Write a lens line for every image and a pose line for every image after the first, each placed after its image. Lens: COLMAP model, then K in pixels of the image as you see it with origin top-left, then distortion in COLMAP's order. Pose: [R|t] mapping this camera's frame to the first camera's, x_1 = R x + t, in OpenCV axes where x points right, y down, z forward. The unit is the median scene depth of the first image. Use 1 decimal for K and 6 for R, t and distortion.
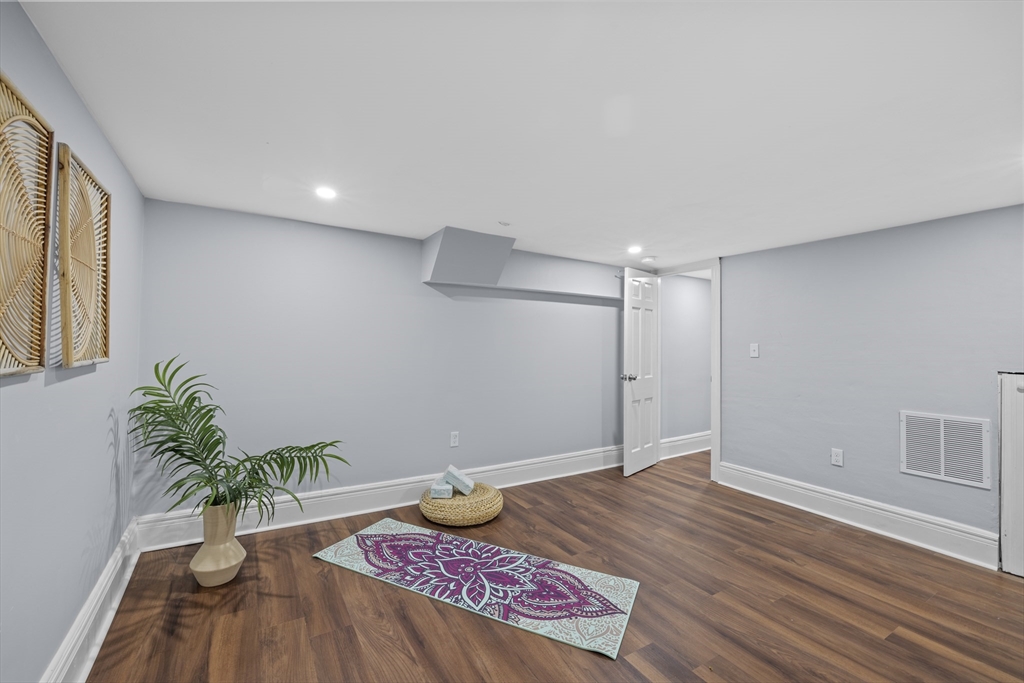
lens RADIAL K [[429.9, 0, 506.0], [0, 429.9, 336.5], [0, 0, 1]] dist [-0.000046, -0.000268]
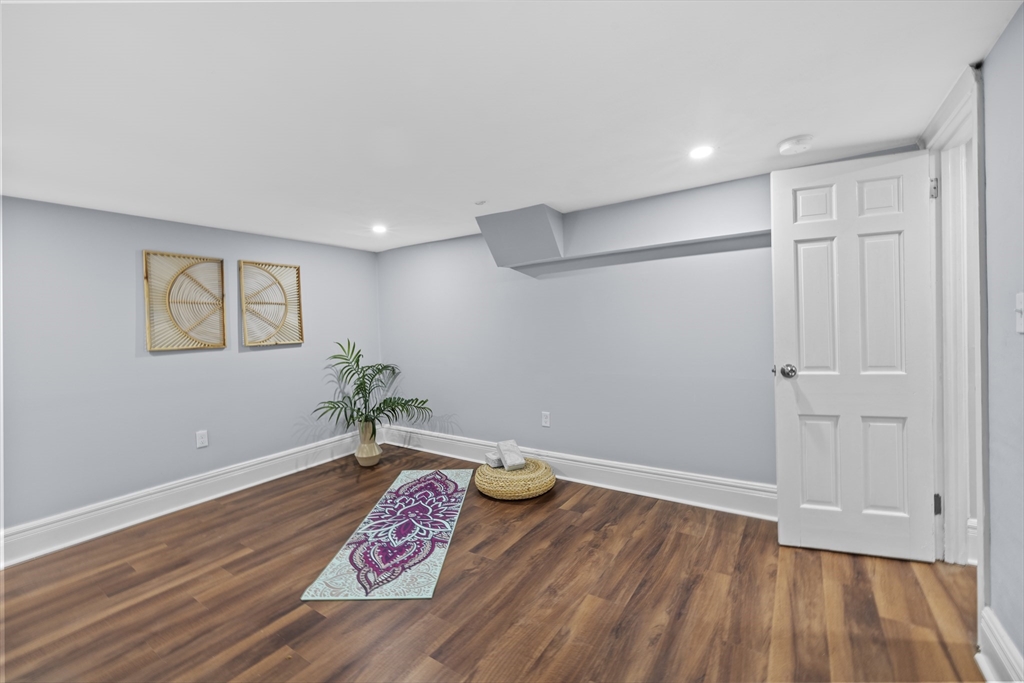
lens RADIAL K [[429.9, 0, 506.0], [0, 429.9, 336.5], [0, 0, 1]] dist [-0.000046, -0.000268]
pose [[0.402760, -0.005123, -0.915291, 1.043750], [0.060239, 0.997965, 0.020922, 0.029014], [0.913321, -0.063562, 0.402249, 0.727420]]
